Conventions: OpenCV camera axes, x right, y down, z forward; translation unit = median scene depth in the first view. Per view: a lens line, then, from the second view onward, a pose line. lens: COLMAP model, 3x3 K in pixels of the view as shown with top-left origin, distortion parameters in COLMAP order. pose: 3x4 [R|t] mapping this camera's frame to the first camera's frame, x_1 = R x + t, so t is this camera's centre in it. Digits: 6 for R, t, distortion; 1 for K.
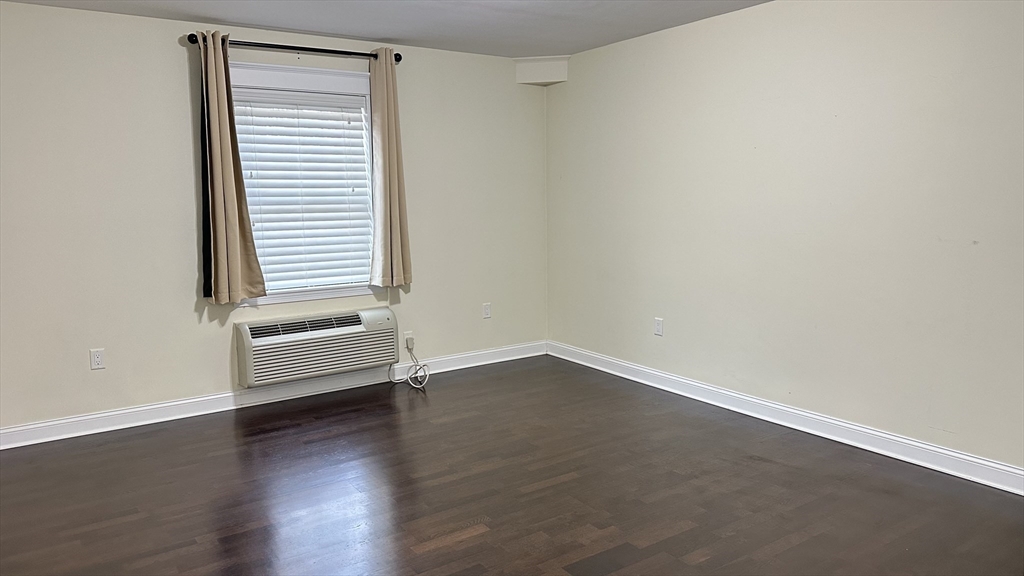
lens RADIAL K [[711.6, 0, 517.4], [0, 711.6, 285.8], [0, 0, 1]] dist [0.126497, -0.200842]
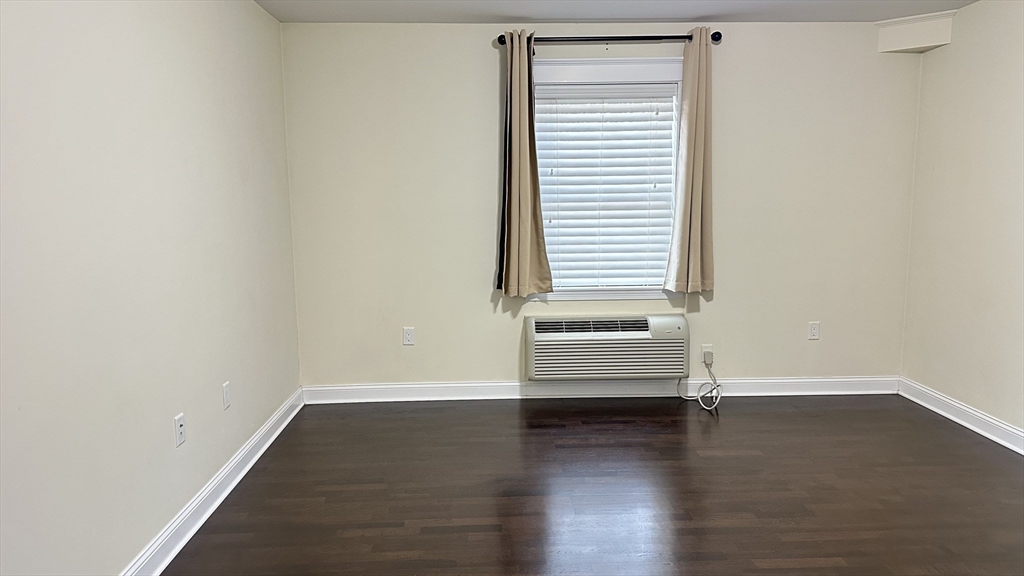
lens RADIAL K [[715.3, 0, 509.4], [0, 715.3, 290.2], [0, 0, 1]] dist [0.143994, -0.259827]
pose [[0.843654, 0.079634, -0.530948, 0.125498], [-0.073565, 0.996757, 0.032608, -0.016377], [0.531823, 0.011550, 0.846777, 0.115495]]
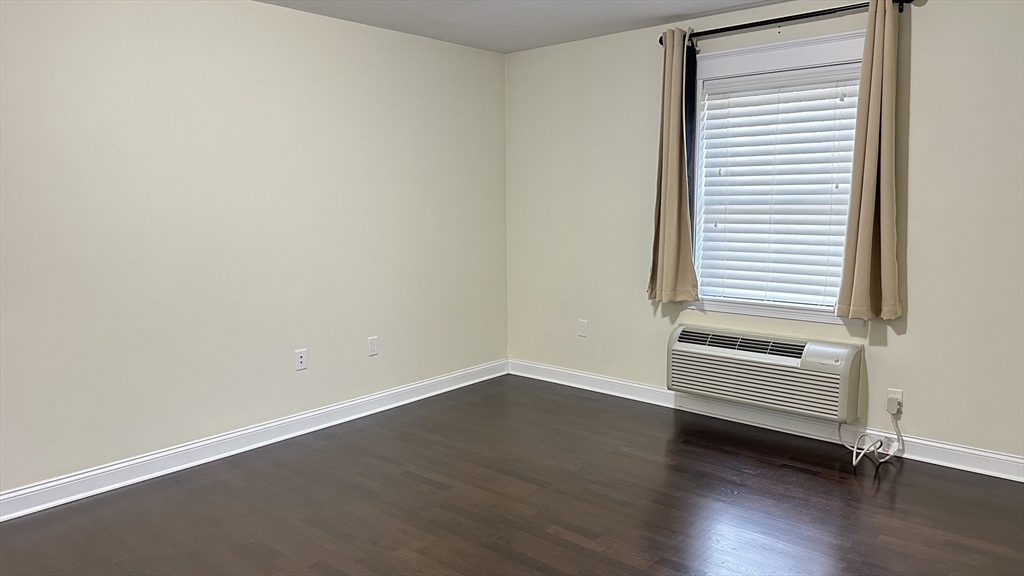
lens RADIAL K [[715.3, 0, 509.4], [0, 715.3, 290.2], [0, 0, 1]] dist [0.143994, -0.259827]
pose [[0.235237, 0.140379, -0.961747, 0.478963], [-0.117870, 0.986332, 0.115137, -0.076398], [0.964764, 0.086277, 0.248568, 0.502362]]
